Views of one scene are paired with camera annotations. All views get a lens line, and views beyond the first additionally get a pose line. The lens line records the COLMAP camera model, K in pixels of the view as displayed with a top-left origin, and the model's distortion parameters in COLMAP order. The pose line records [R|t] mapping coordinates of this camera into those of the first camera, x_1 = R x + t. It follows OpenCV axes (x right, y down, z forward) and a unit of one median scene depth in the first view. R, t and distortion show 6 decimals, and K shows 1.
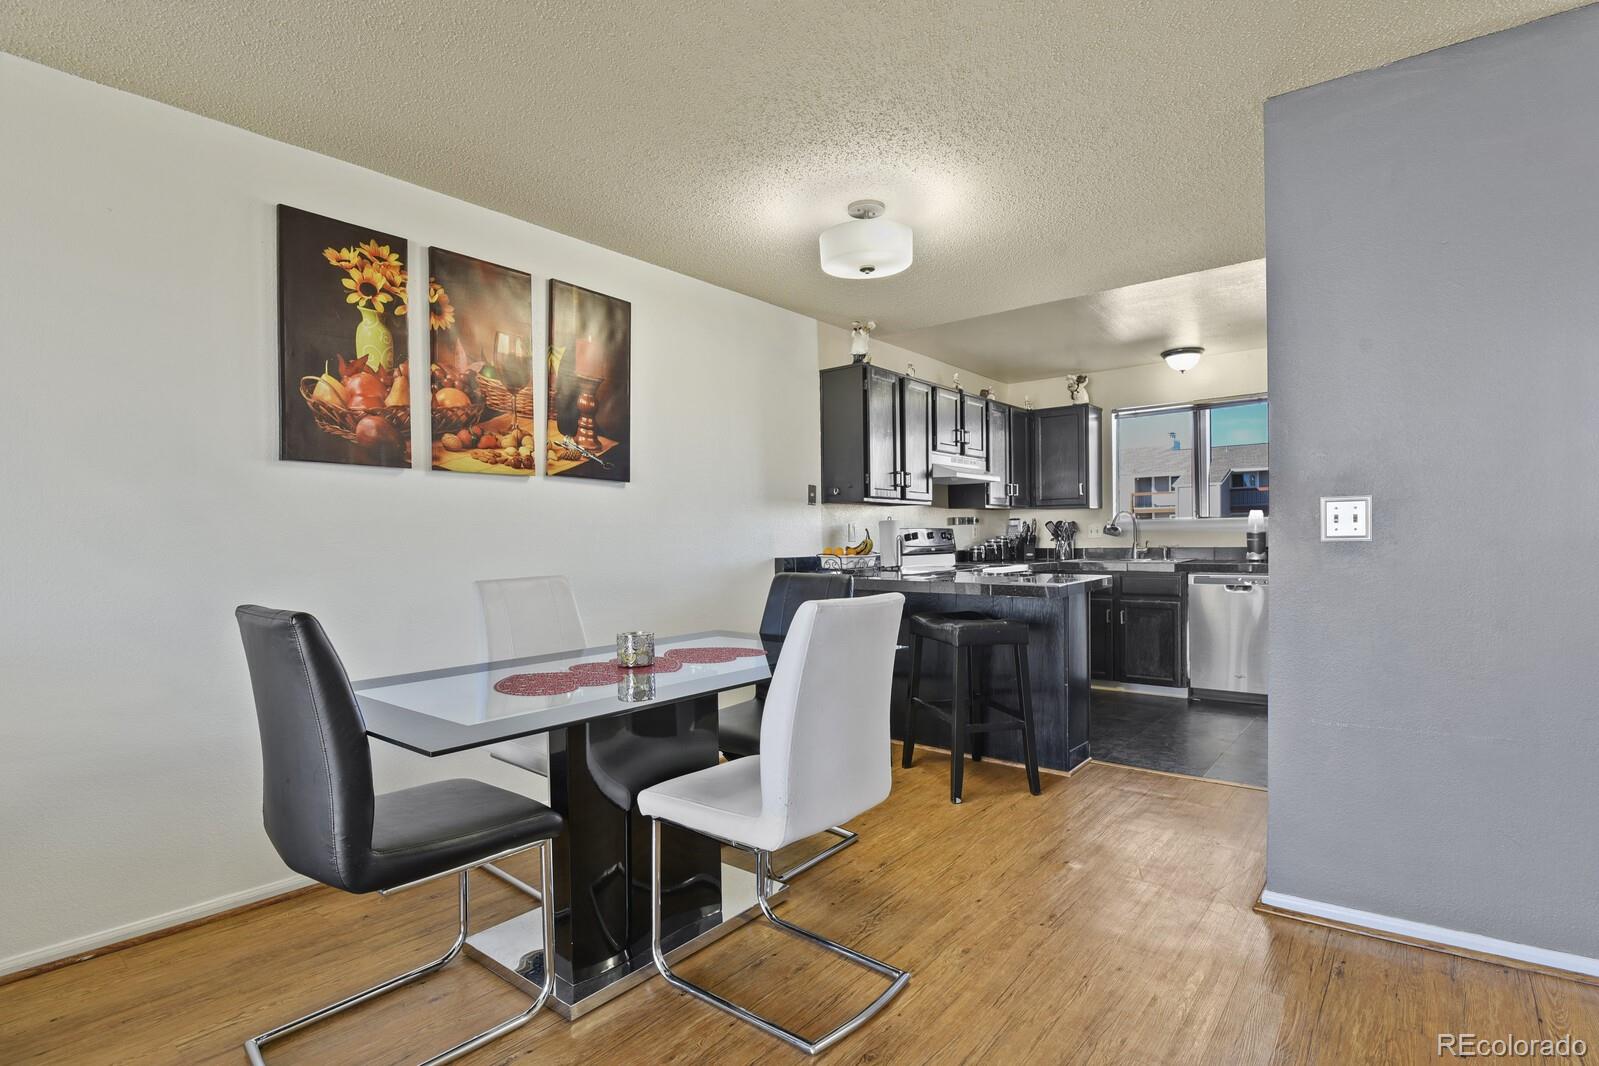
lens RADIAL K [[767.1, 0, 806.9], [0, 767.1, 548.9], [0, 0, 1]] dist [-0.009990, -0.003780]
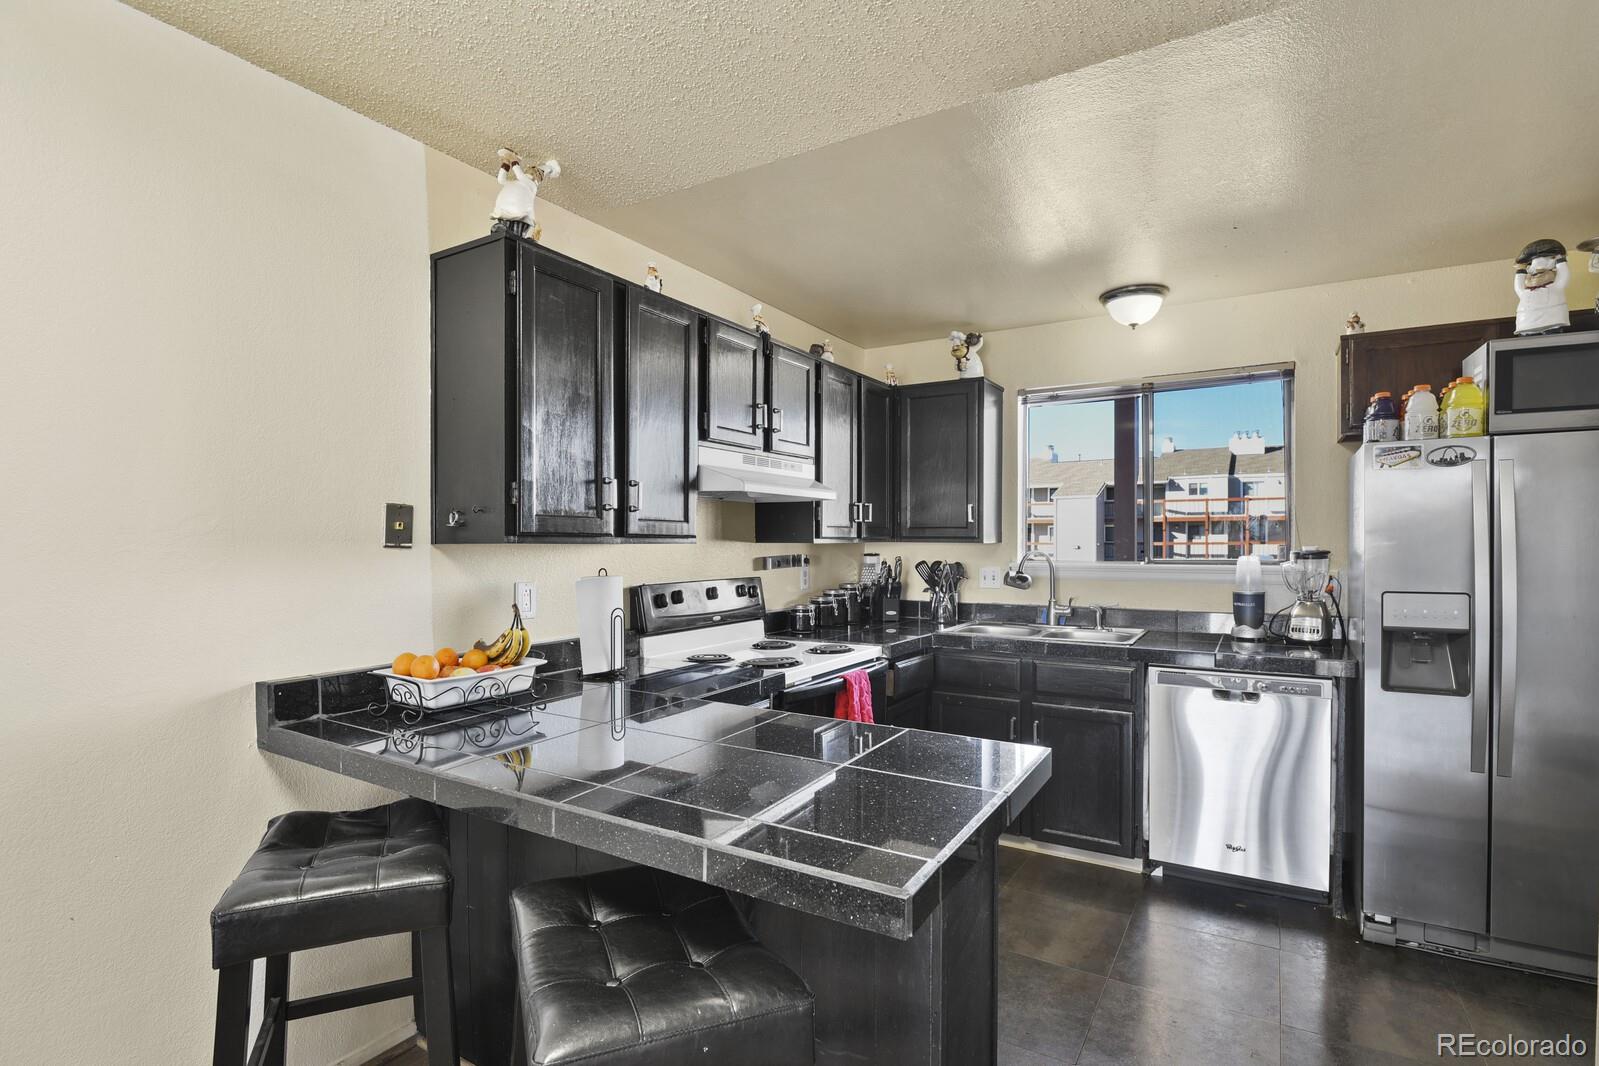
lens RADIAL K [[767.1, 0, 799.8], [0, 767.1, 547.9], [0, 0, 1]] dist [-0.009990, -0.003780]
pose [[0.990892, 0.012443, 0.134080, 0.177084], [-0.011602, 0.999908, -0.007051, -0.056395], [-0.134156, 0.005431, 0.990945, 0.518226]]
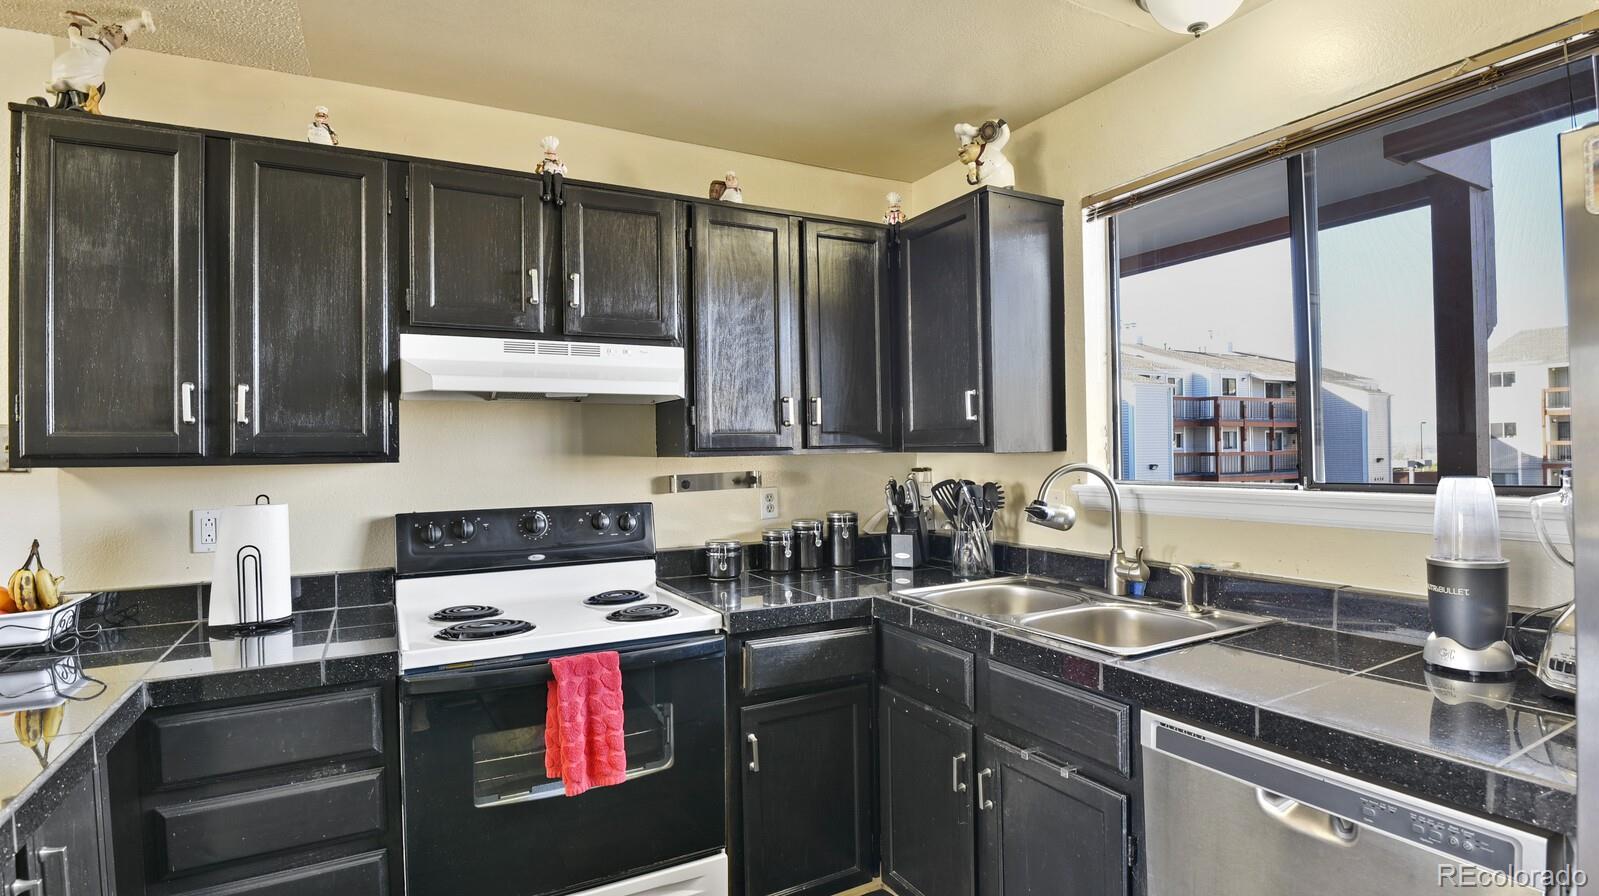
lens RADIAL K [[779.5, 0, 790.2], [0, 779.5, 449.8], [0, 0, 1]] dist [-0.017664, -0.001900]
pose [[0.923927, -0.002077, -0.382562, 0.551346], [-0.001726, 0.999952, -0.009599, -0.066576], [0.382564, 0.009529, 0.923880, 0.775297]]
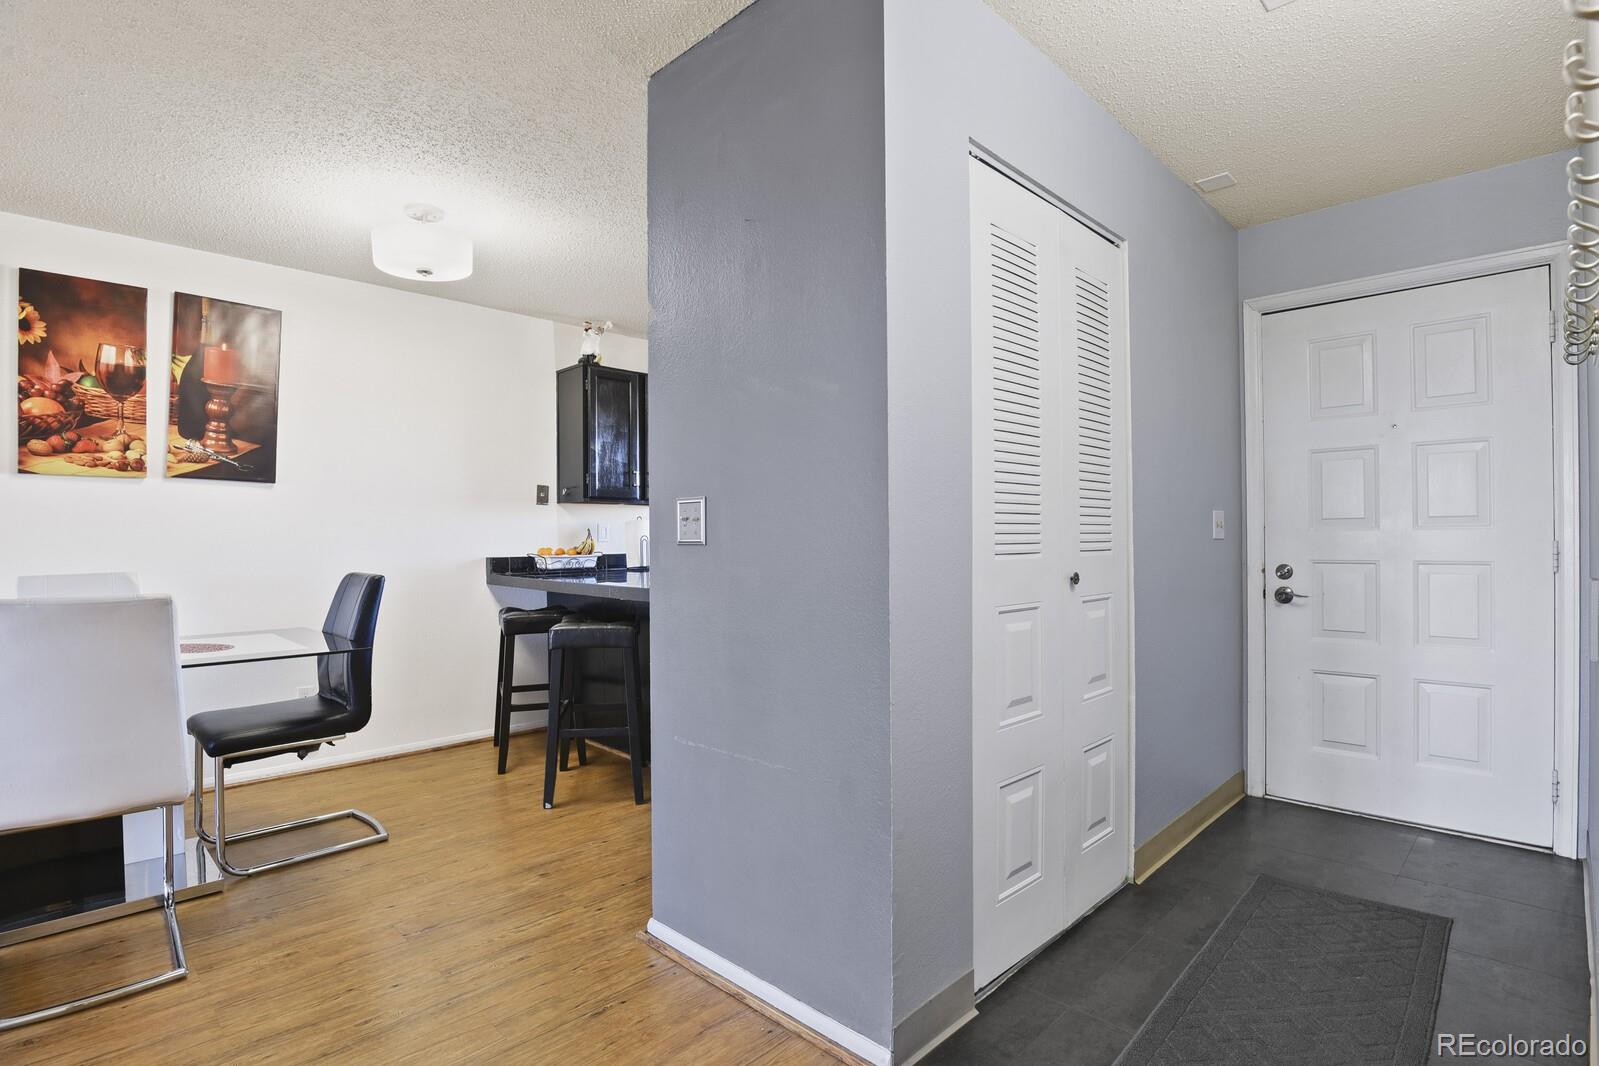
lens RADIAL K [[767.1, 0, 787.3], [0, 767.1, 539.8], [0, 0, 1]] dist [-0.009990, -0.003780]
pose [[0.992515, 0.006862, -0.121933, 0.442642], [-0.008194, 0.999912, -0.010419, -0.003662], [0.121851, 0.011340, 0.992484, 0.041635]]
